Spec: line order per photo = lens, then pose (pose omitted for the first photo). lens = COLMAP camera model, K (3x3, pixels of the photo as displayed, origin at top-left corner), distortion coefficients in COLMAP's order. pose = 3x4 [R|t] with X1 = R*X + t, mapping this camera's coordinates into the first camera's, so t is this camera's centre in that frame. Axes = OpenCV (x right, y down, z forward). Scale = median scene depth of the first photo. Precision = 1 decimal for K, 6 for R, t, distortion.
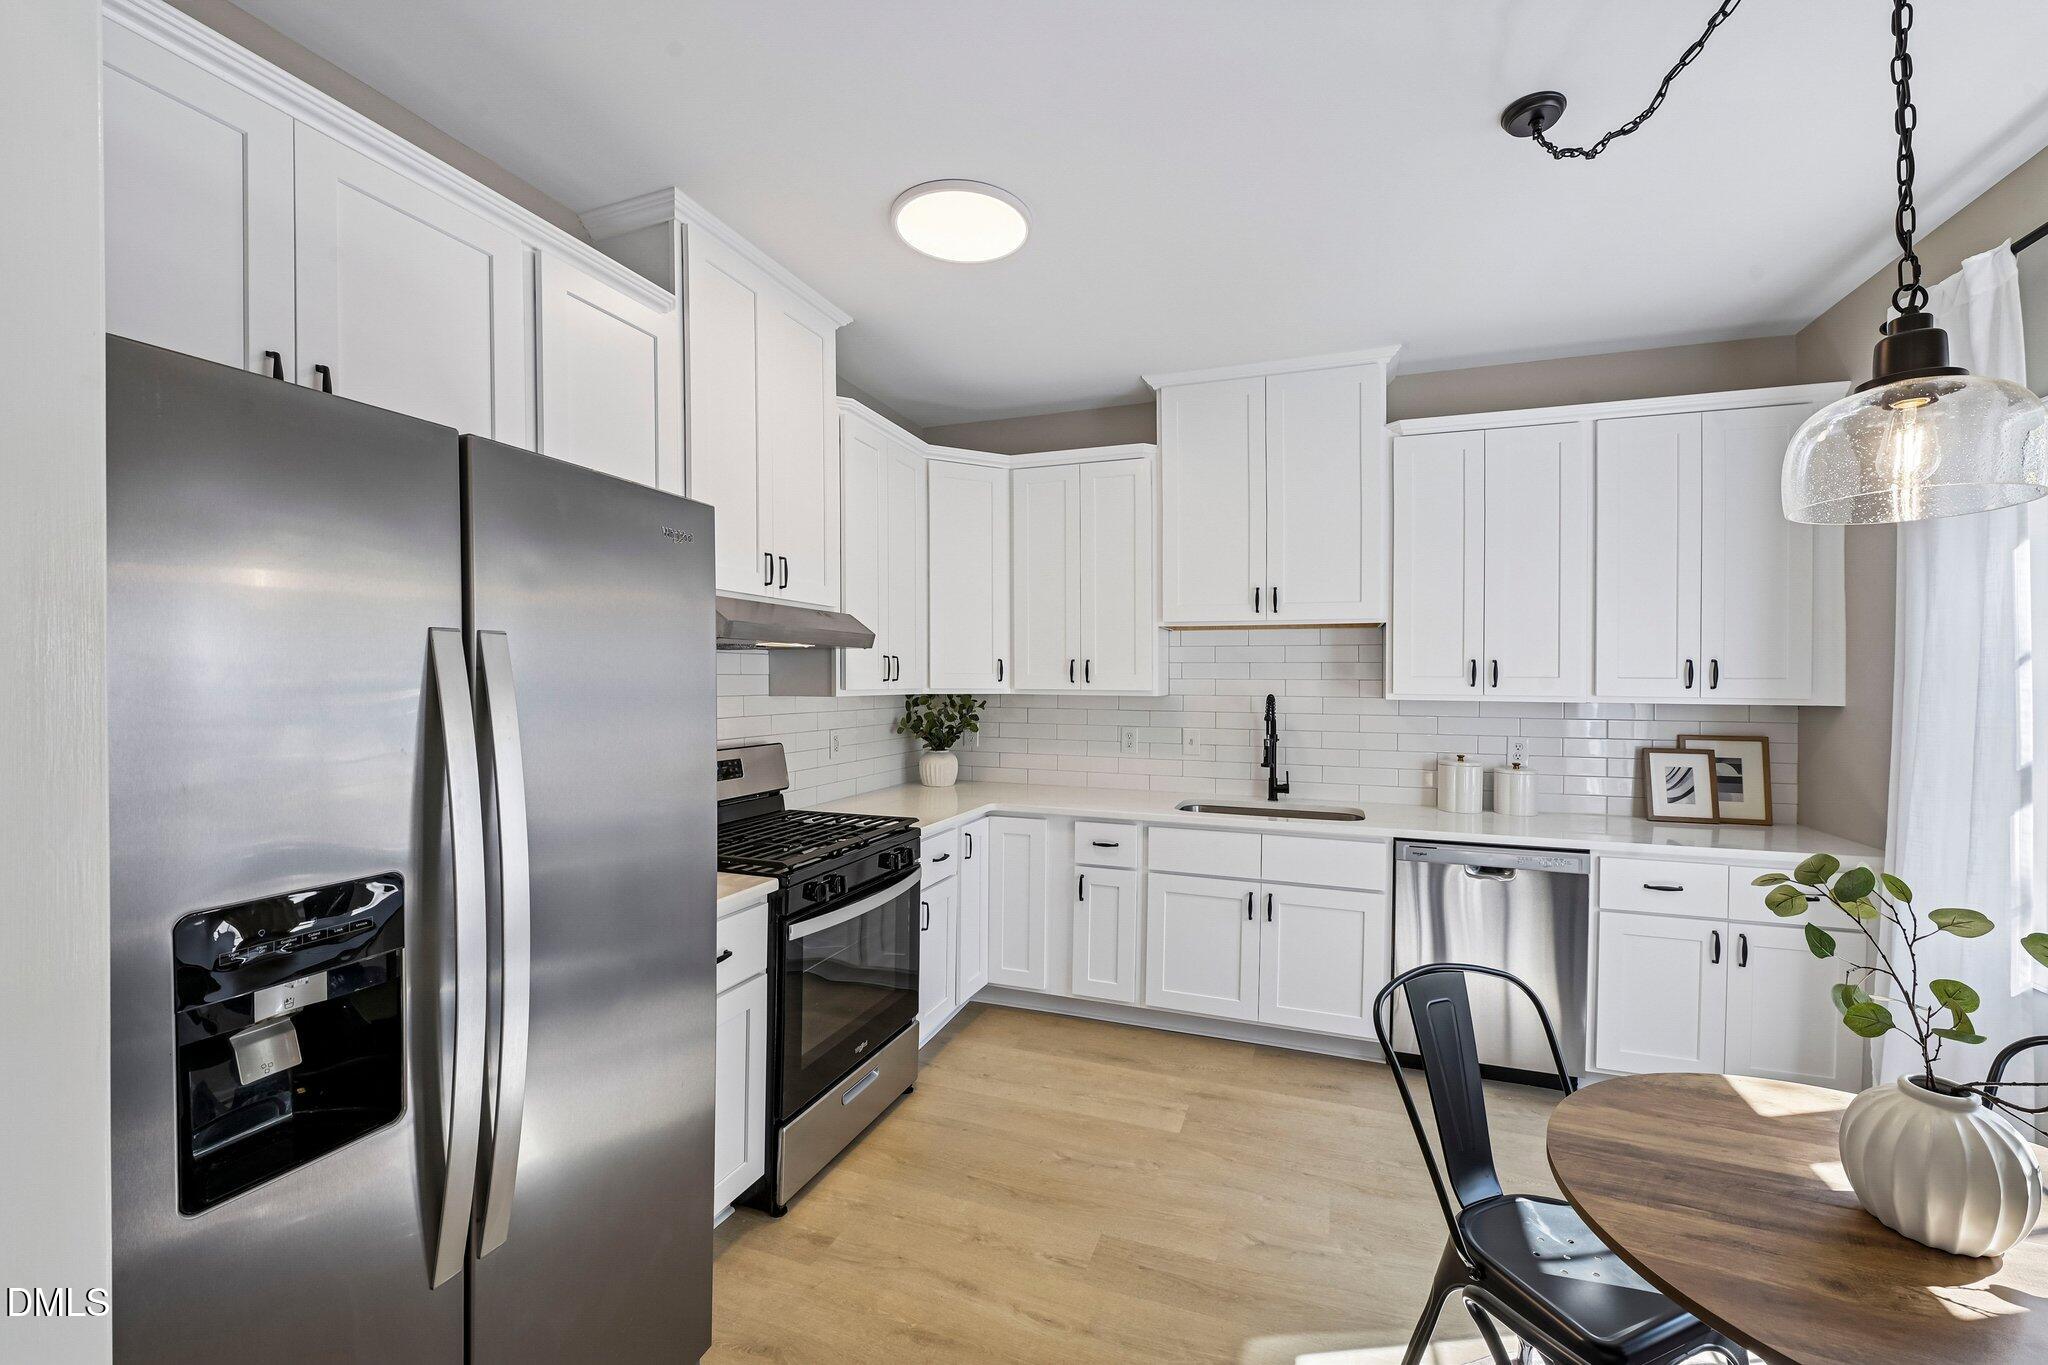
lens RADIAL K [[812.7, 0, 1035.1], [0, 812.7, 674.5], [0, 0, 1]] dist [-0.017222, -0.001766]
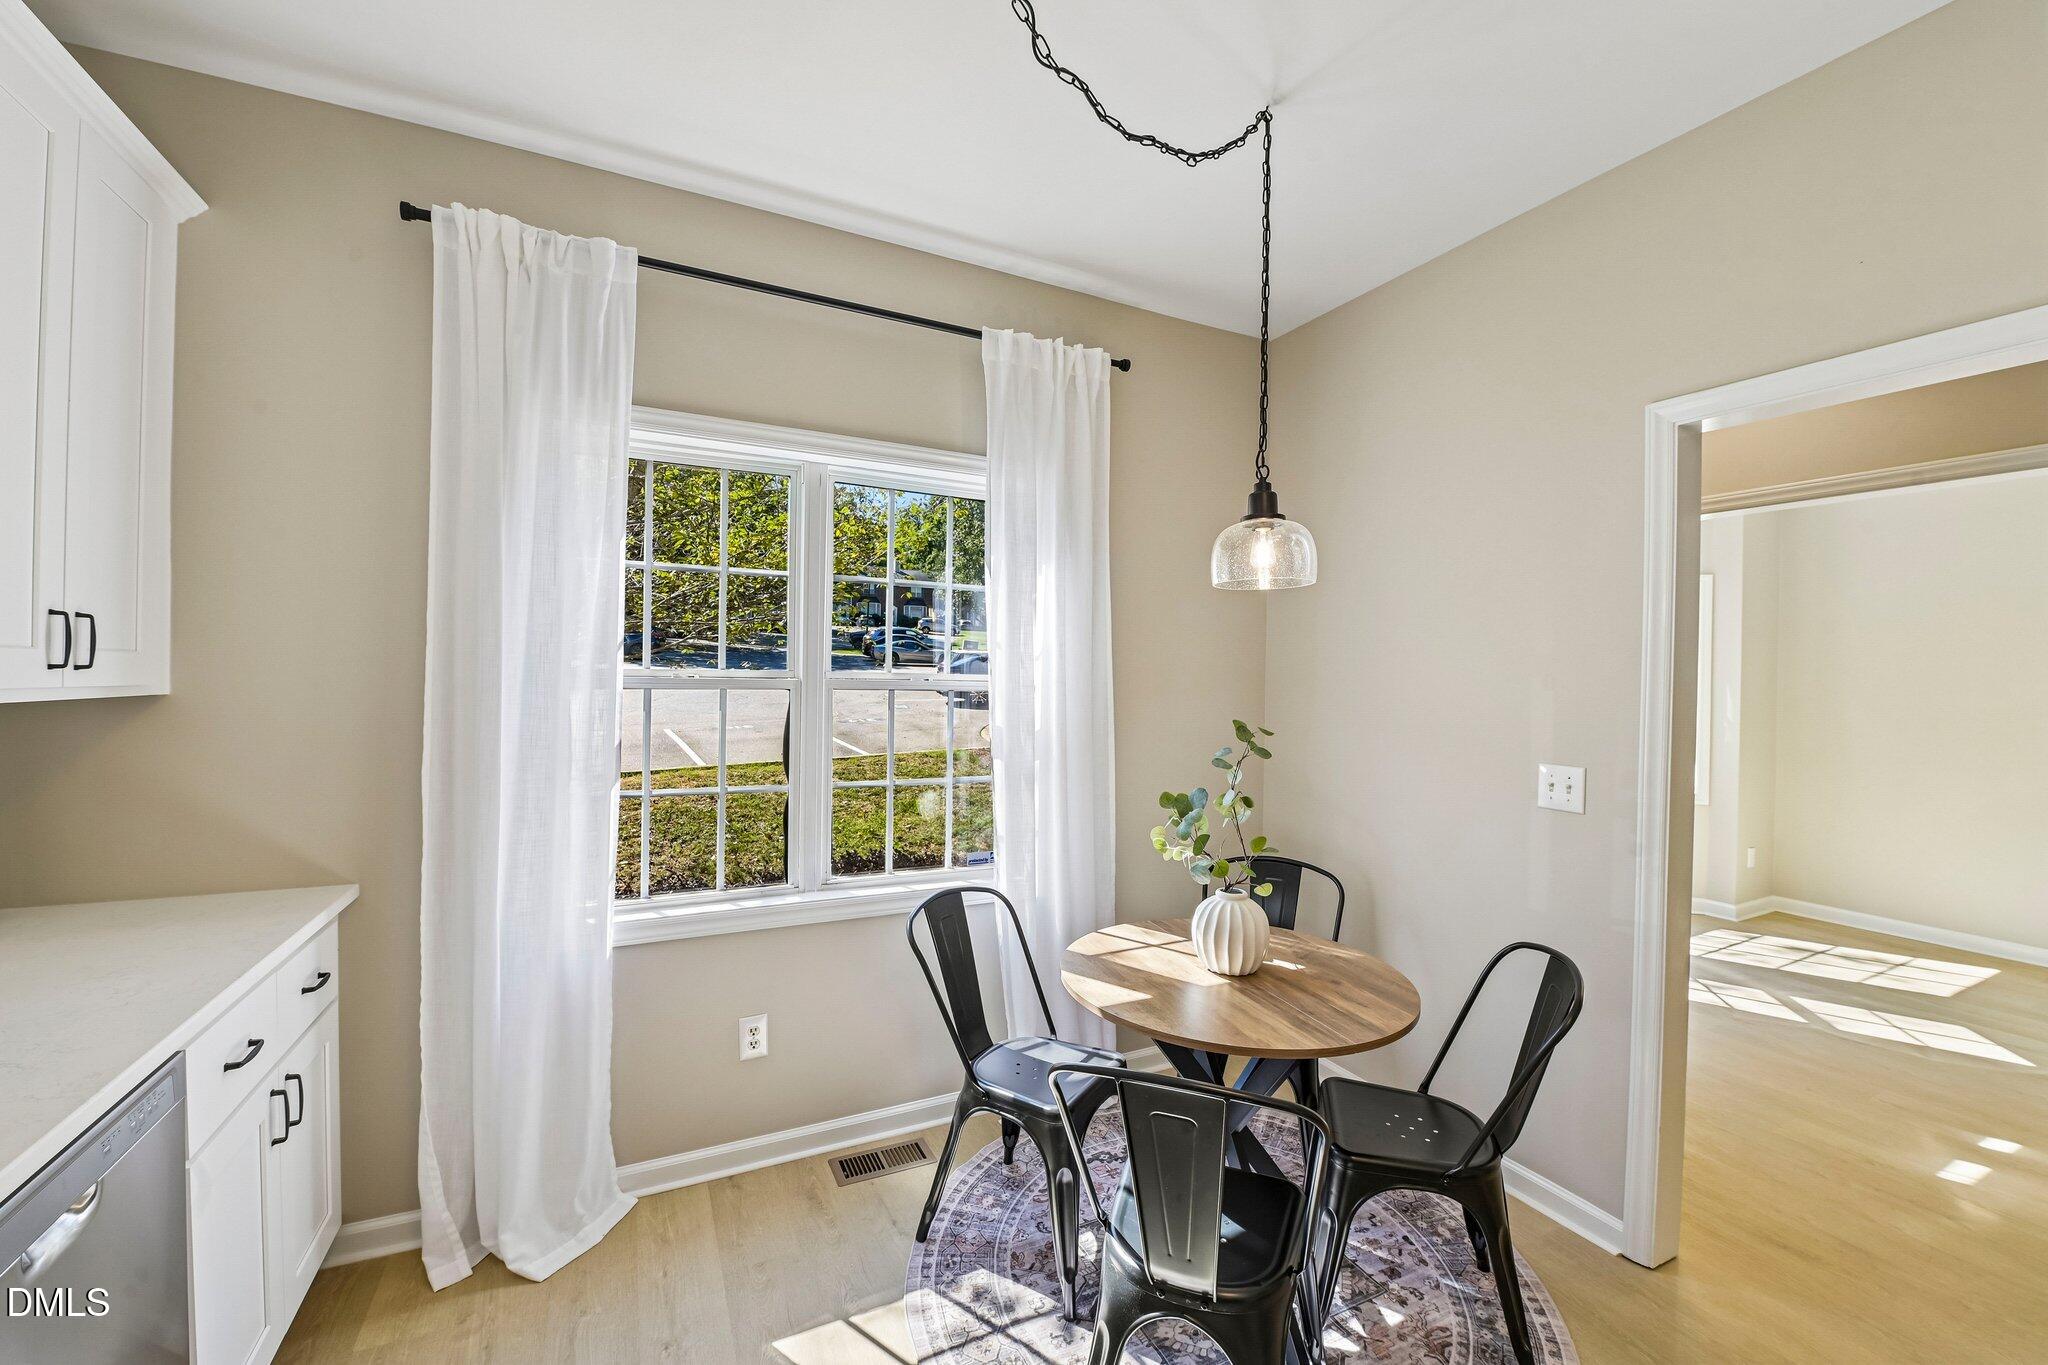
lens RADIAL K [[812.7, 0, 1016.7], [0, 812.7, 679.5], [0, 0, 1]] dist [-0.017222, -0.001766]
pose [[-0.715259, -0.020197, 0.698568, 0.154545], [-0.019386, 0.999771, 0.009055, 0.019773], [-0.698591, -0.007066, -0.715487, 2.294562]]
